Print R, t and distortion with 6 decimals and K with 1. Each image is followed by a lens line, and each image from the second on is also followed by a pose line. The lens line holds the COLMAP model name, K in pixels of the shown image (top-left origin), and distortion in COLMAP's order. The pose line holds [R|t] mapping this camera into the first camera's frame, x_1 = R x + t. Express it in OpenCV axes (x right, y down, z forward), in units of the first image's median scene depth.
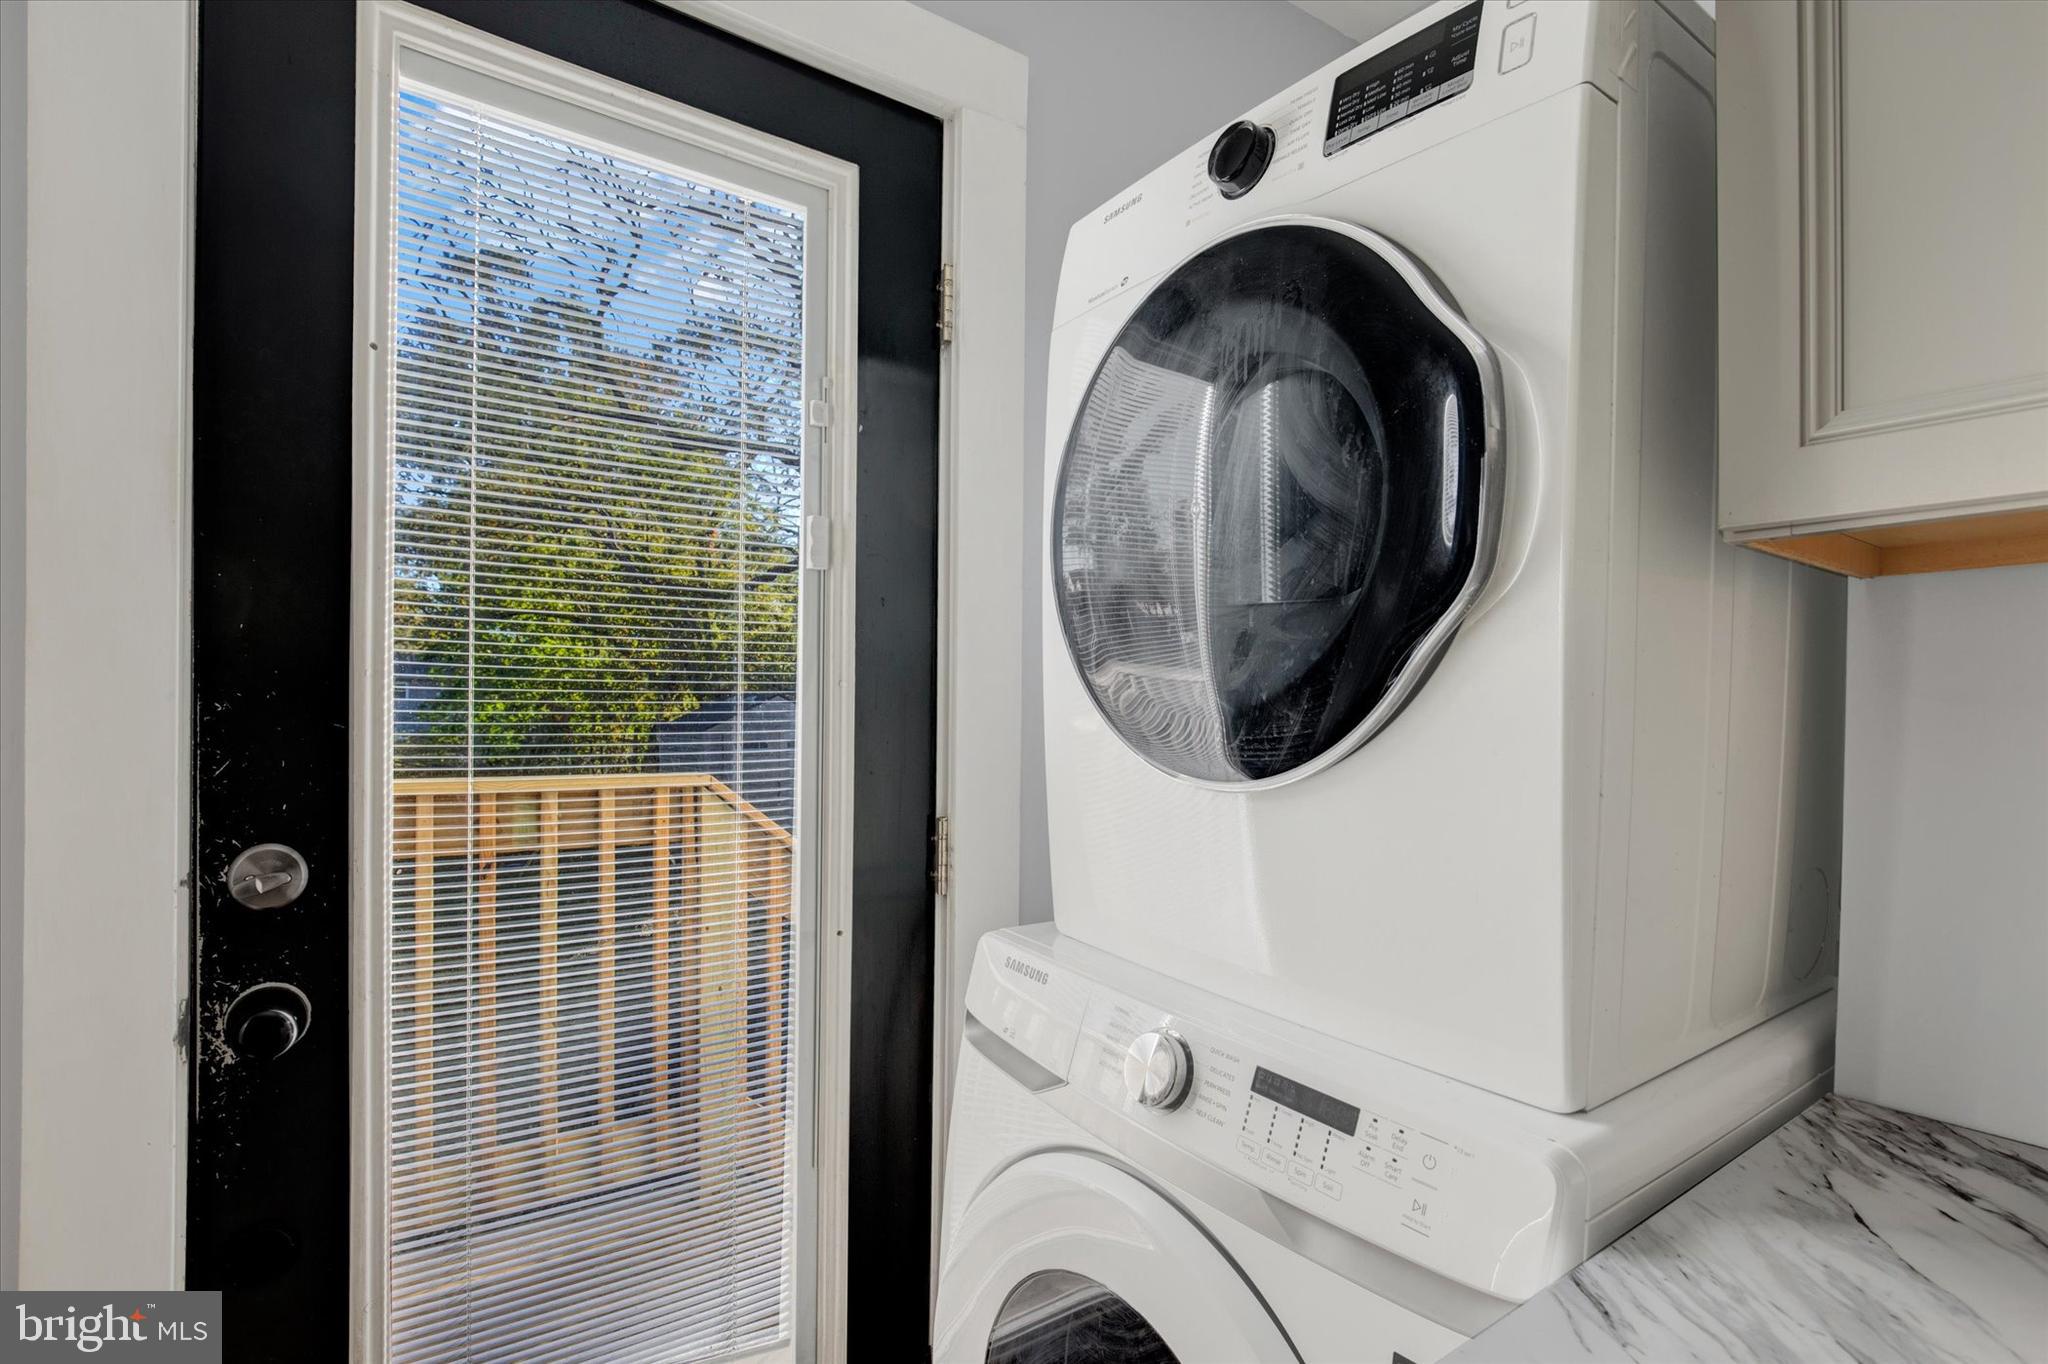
lens RADIAL K [[978.3, 0, 1000.1], [0, 978.3, 680.5], [0, 0, 1]] dist [-0.036181, 0.008419]
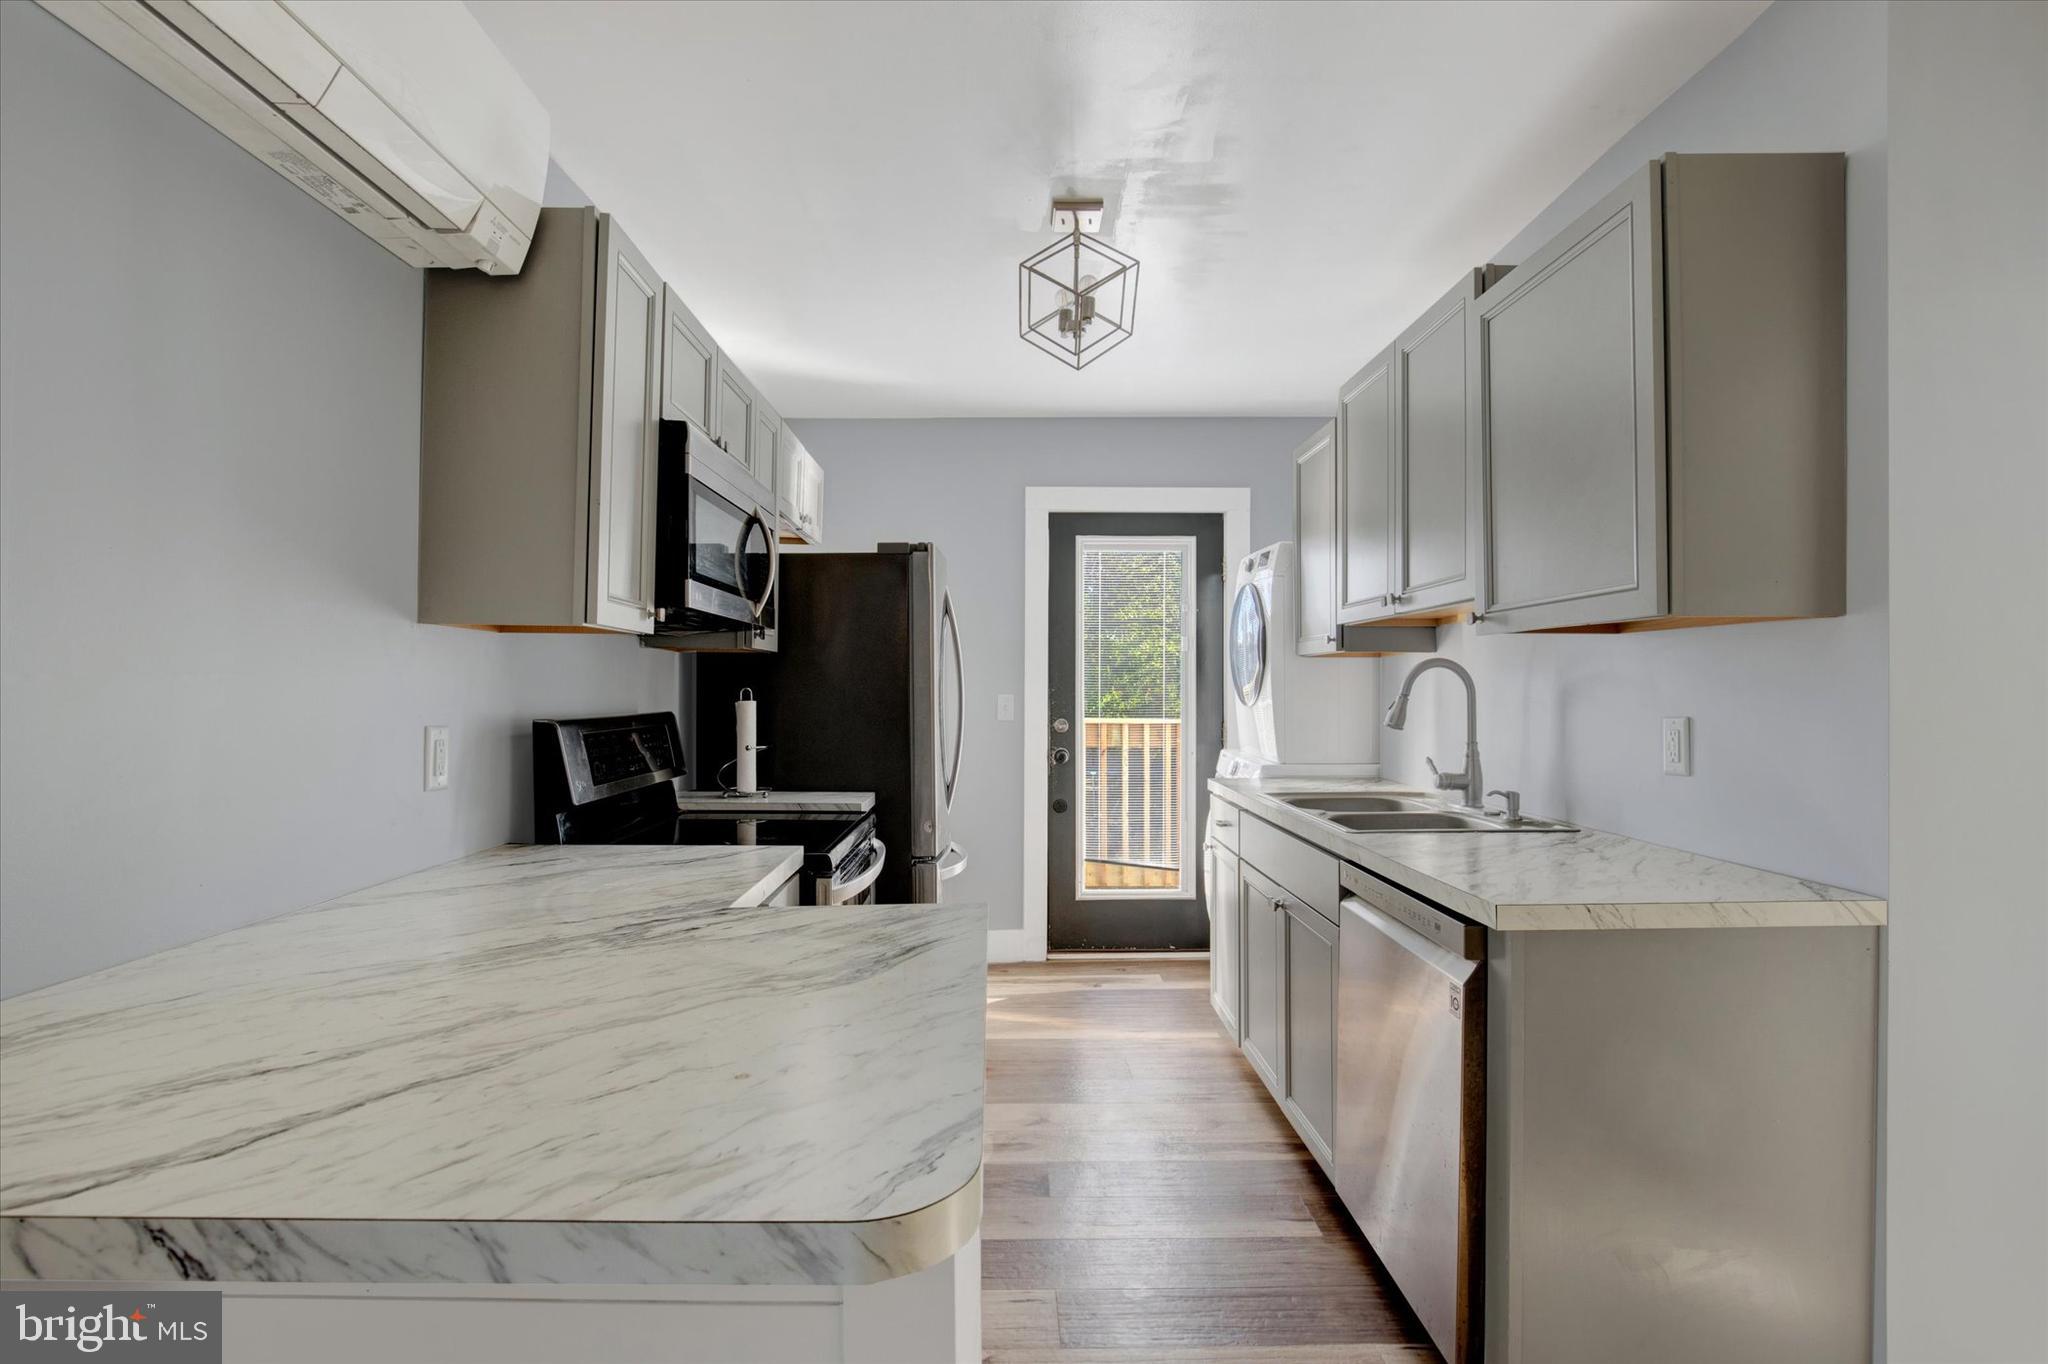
lens RADIAL K [[978.3, 0, 1000.1], [0, 978.3, 680.5], [0, 0, 1]] dist [-0.036181, 0.008419]
pose [[0.829562, -0.009213, -0.558339, 1.346130], [0.010959, 0.999940, -0.000218, -0.015619], [0.558307, -0.005938, 0.829613, -2.540522]]
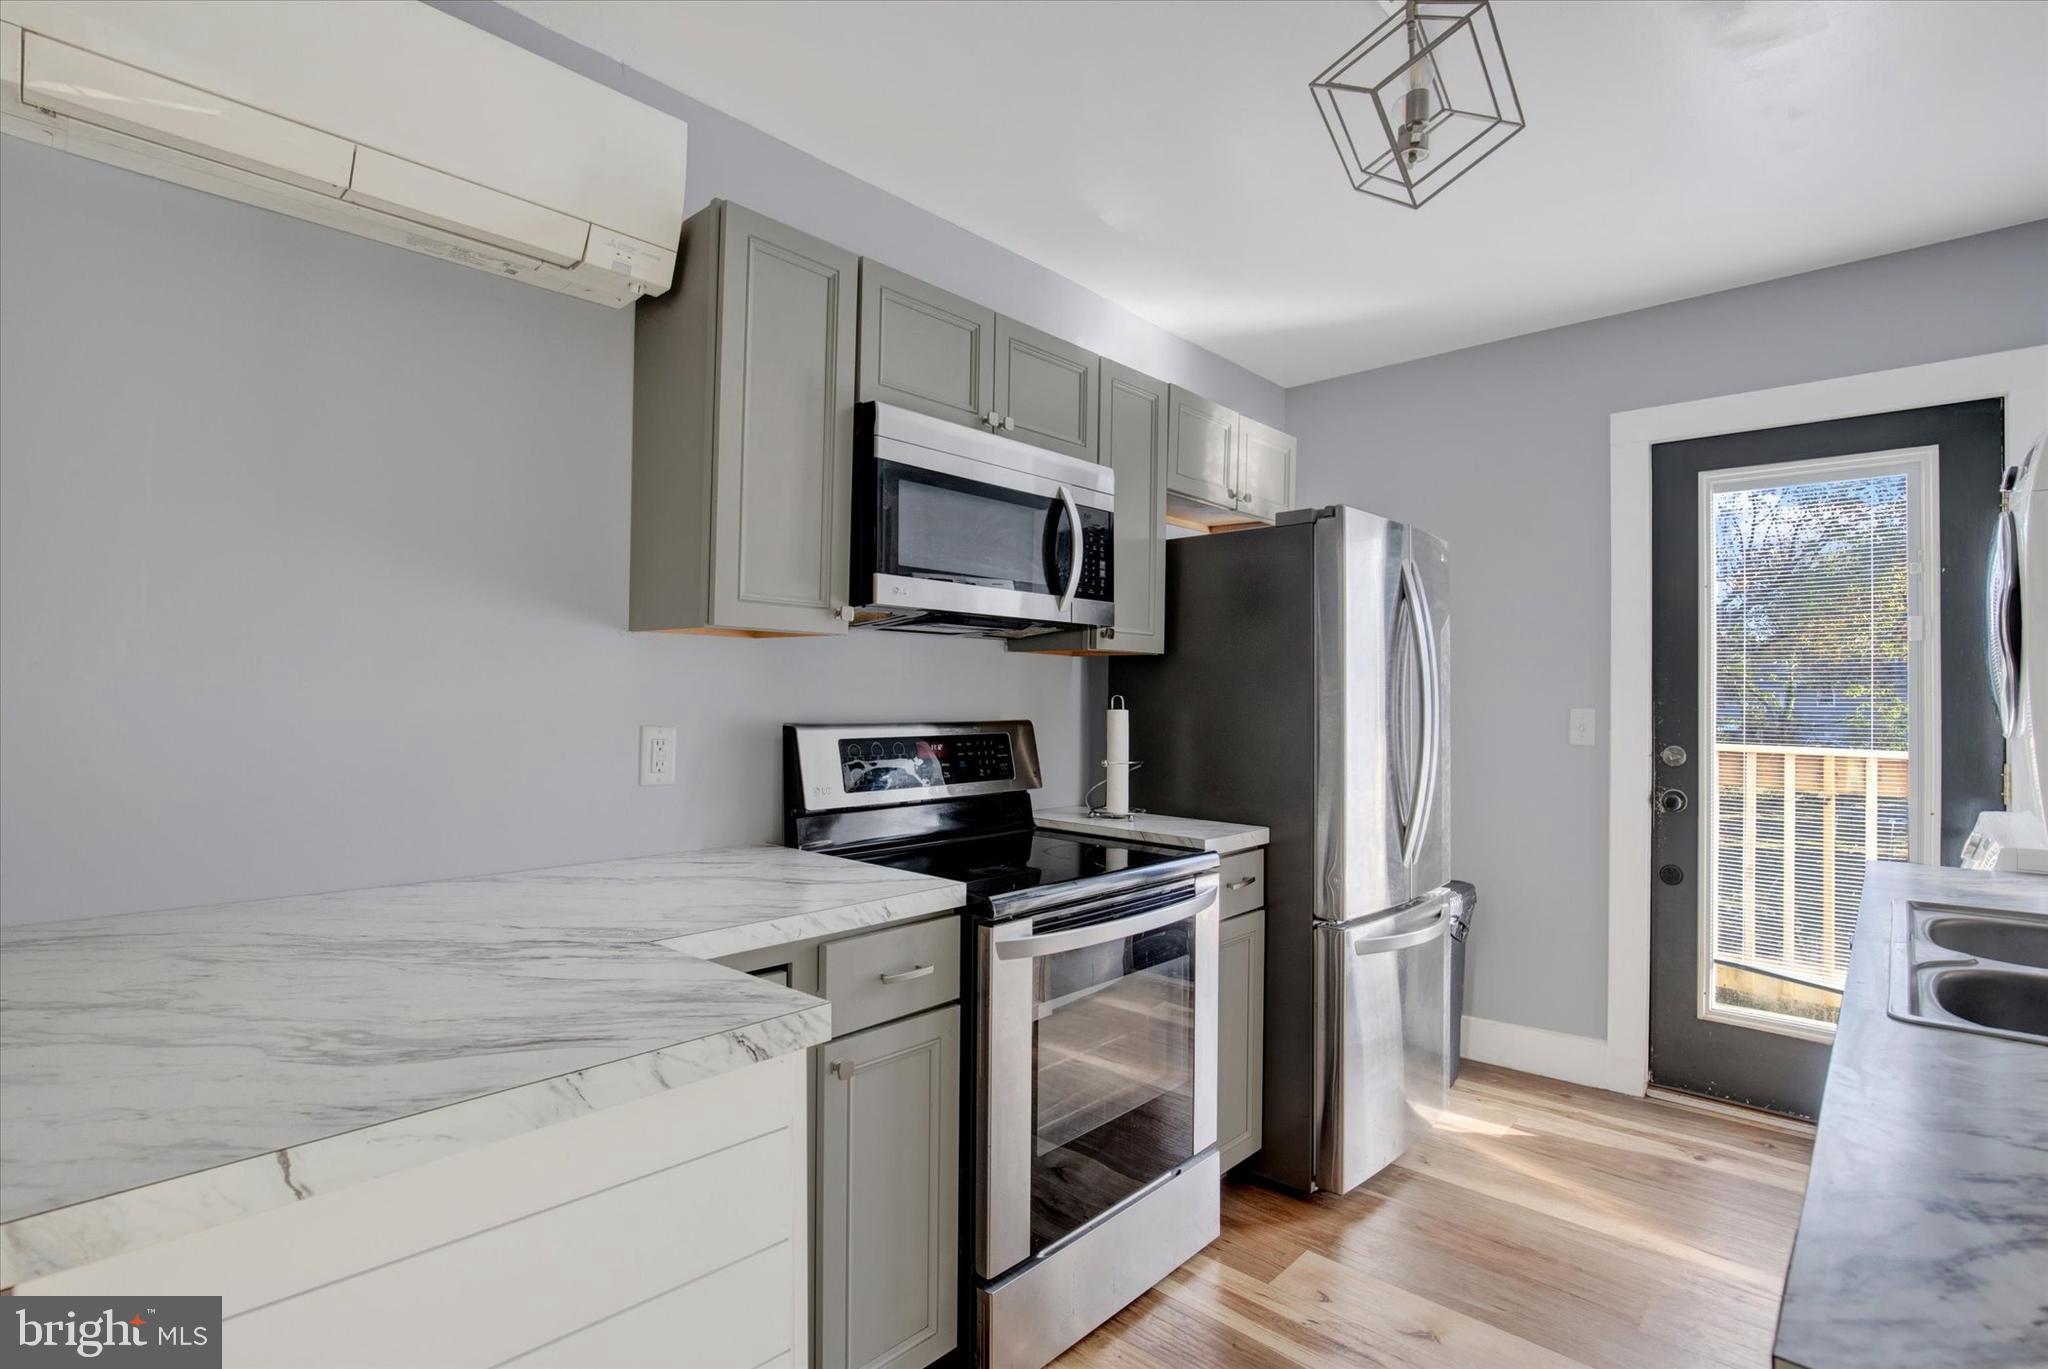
lens RADIAL K [[978.3, 0, 1000.1], [0, 978.3, 683.0], [0, 0, 1]] dist [-0.036181, 0.008419]
pose [[0.217906, -0.015440, -0.975848, 1.510925], [0.003726, 0.999881, -0.014988, 0.001016], [0.975963, -0.000370, 0.217937, -1.518216]]
